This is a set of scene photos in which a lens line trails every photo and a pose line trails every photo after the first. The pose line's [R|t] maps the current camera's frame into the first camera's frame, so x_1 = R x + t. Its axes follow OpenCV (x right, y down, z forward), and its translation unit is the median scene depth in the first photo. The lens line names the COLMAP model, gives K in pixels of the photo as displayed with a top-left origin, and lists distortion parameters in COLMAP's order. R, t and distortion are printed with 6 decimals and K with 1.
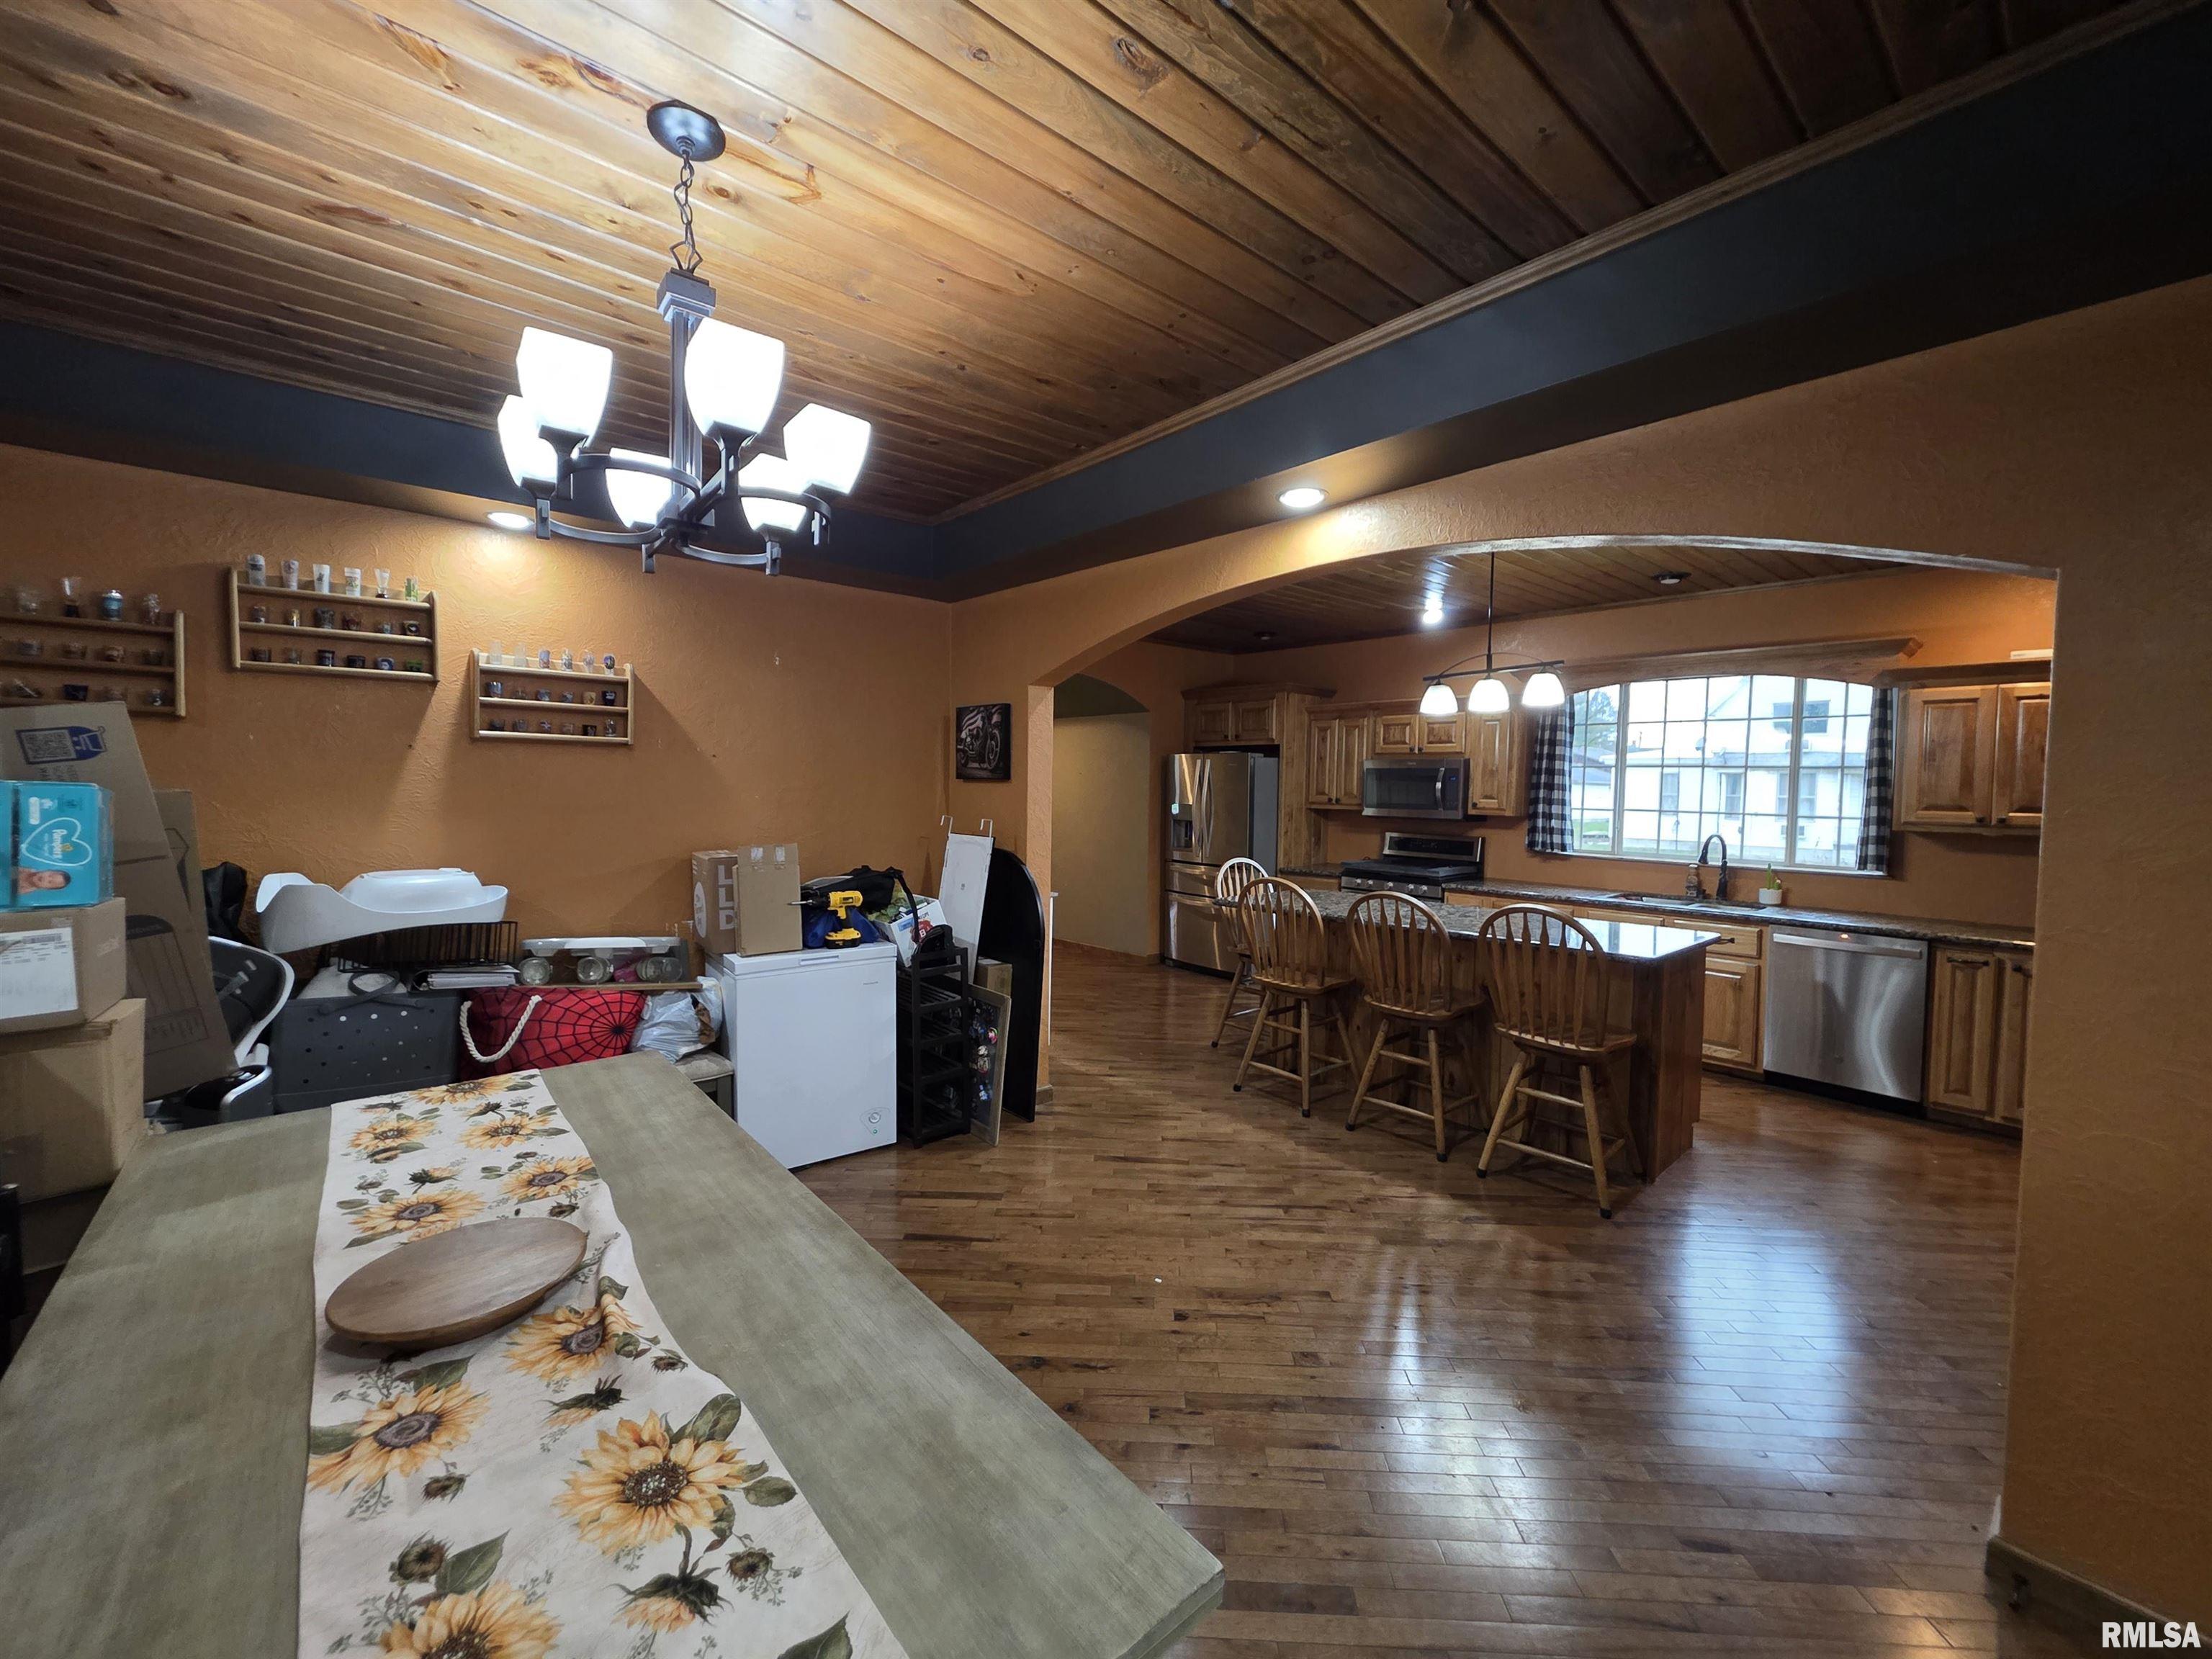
lens RADIAL K [[881.3, 0, 1105.0], [0, 881.3, 823.6], [0, 0, 1]] dist [0.002408, -0.000823]
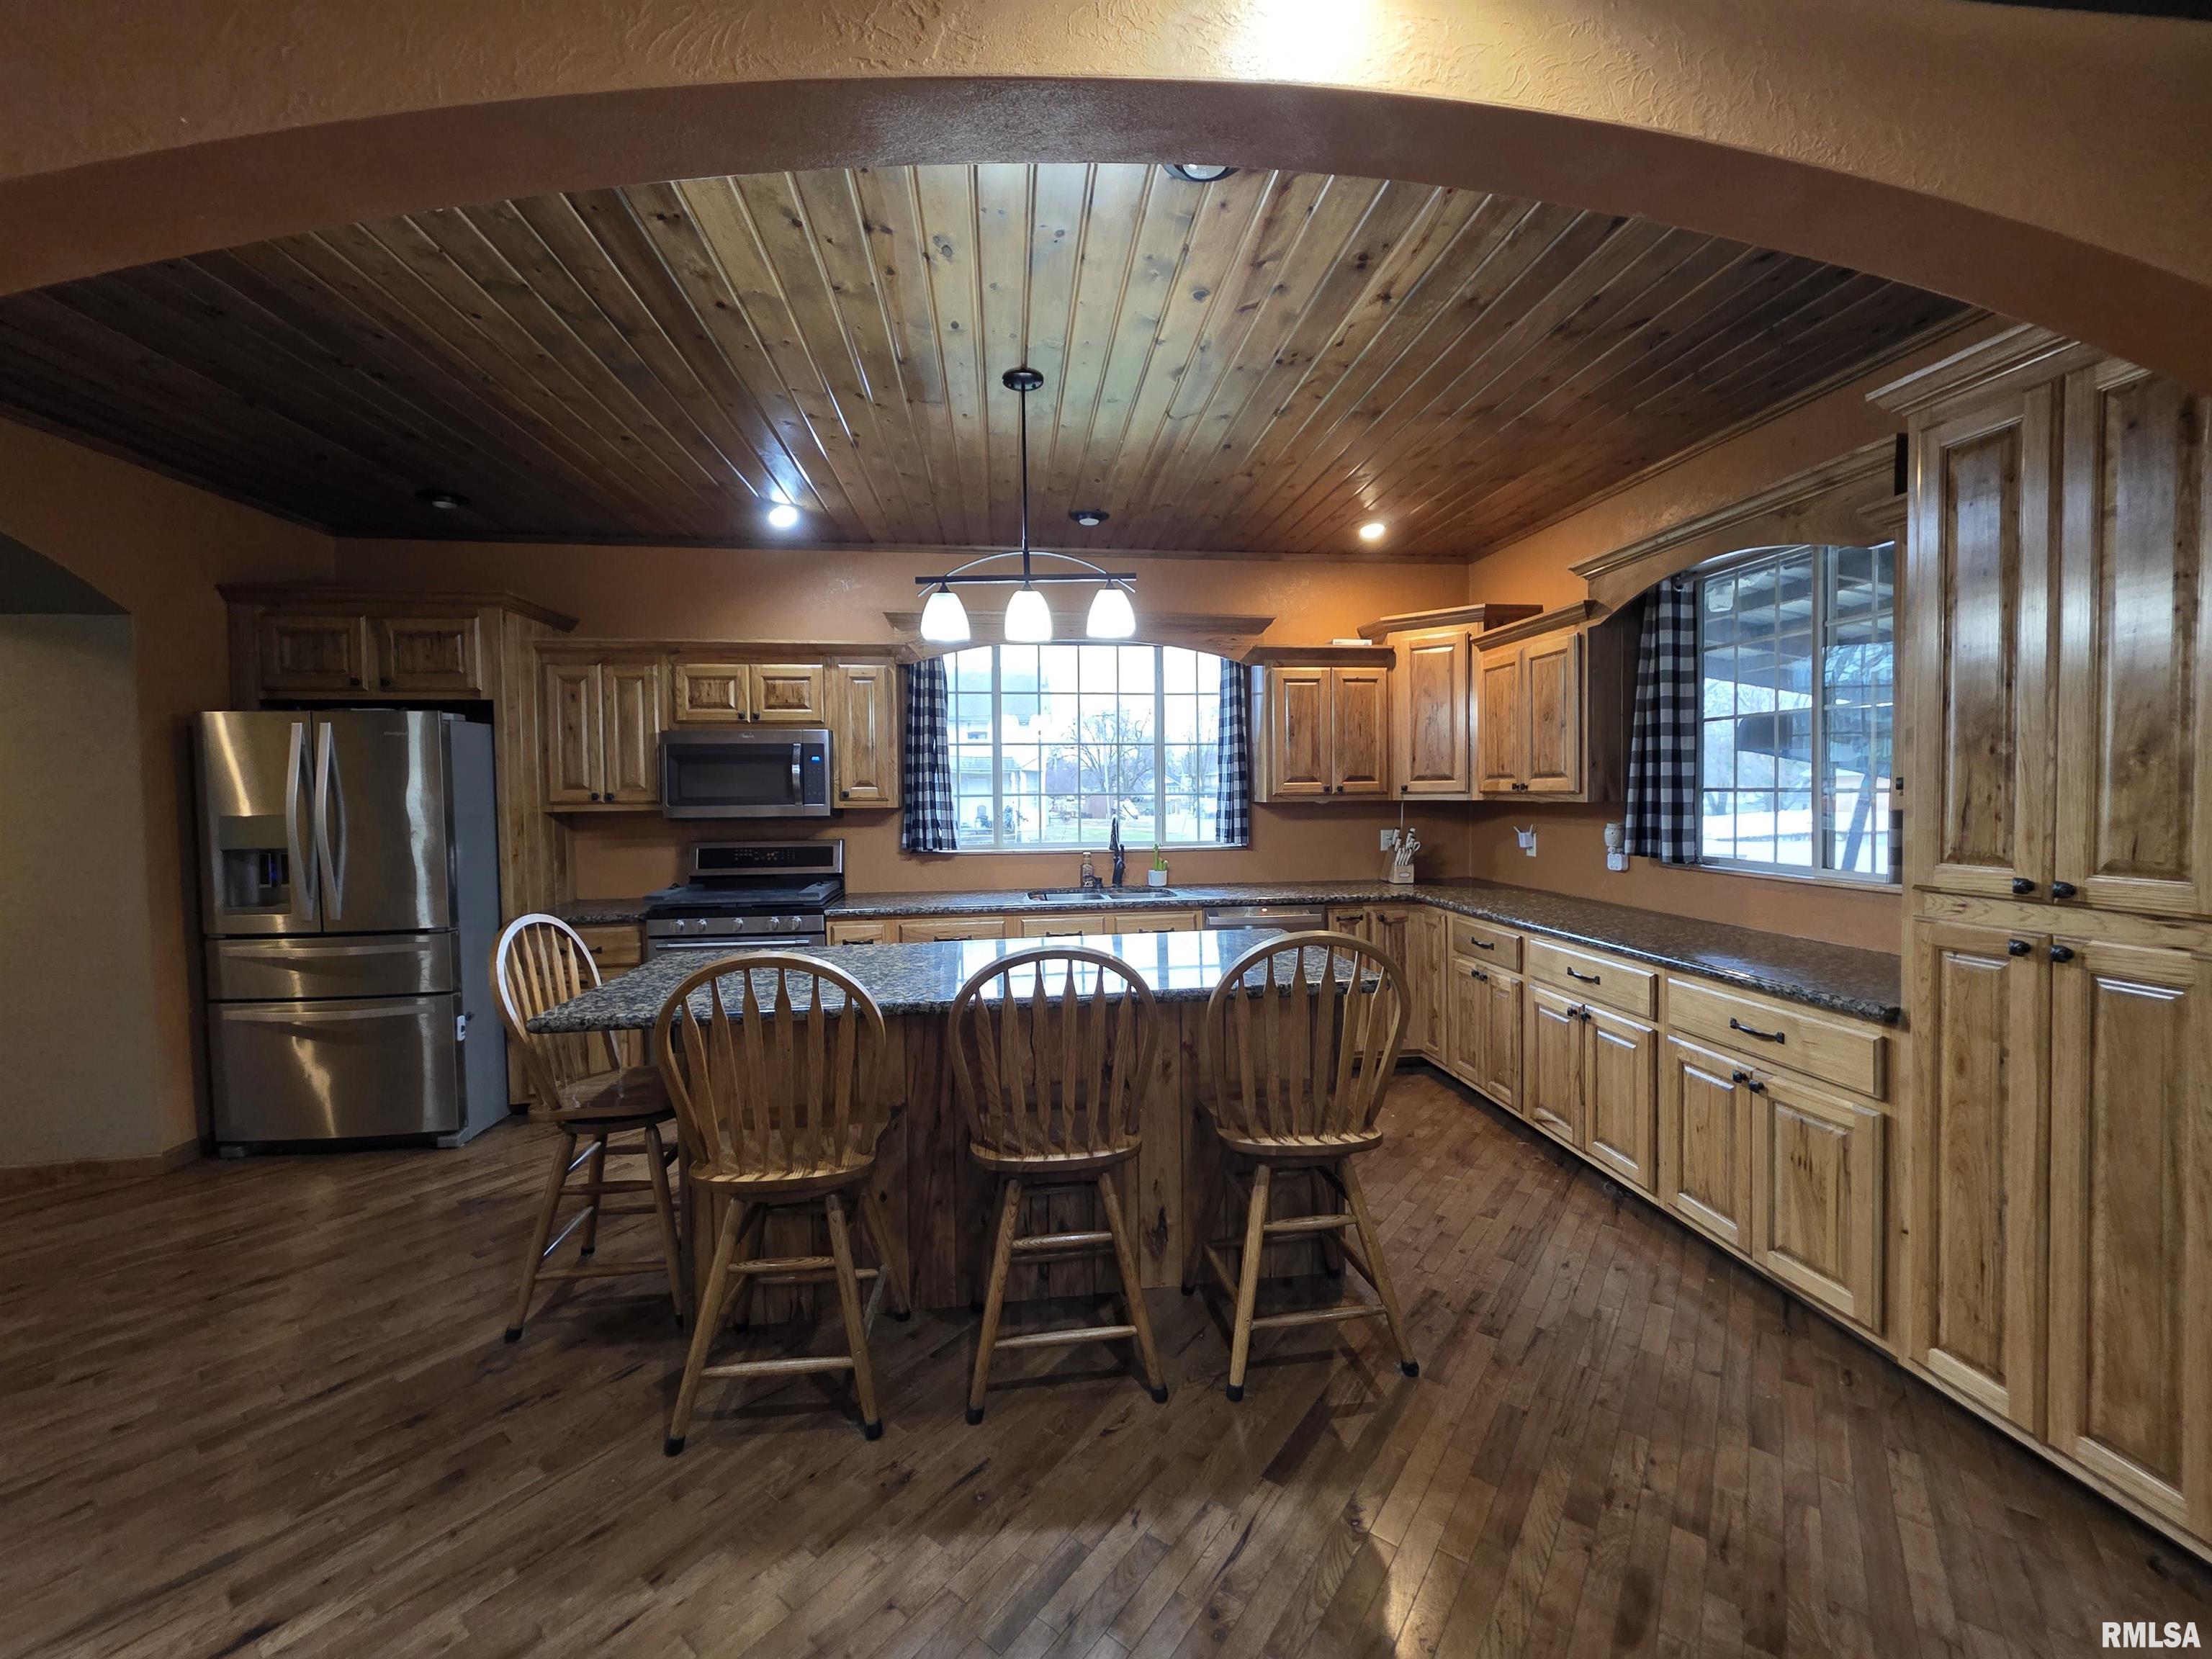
lens RADIAL K [[881.3, 0, 1107.7], [0, 881.3, 819.7], [0, 0, 1]] dist [0.002408, -0.000823]
pose [[0.564568, -0.050900, 0.823816, -0.084685], [0.058306, 0.998063, 0.021708, -0.006411], [-0.823325, 0.035778, 0.566442, 0.661575]]
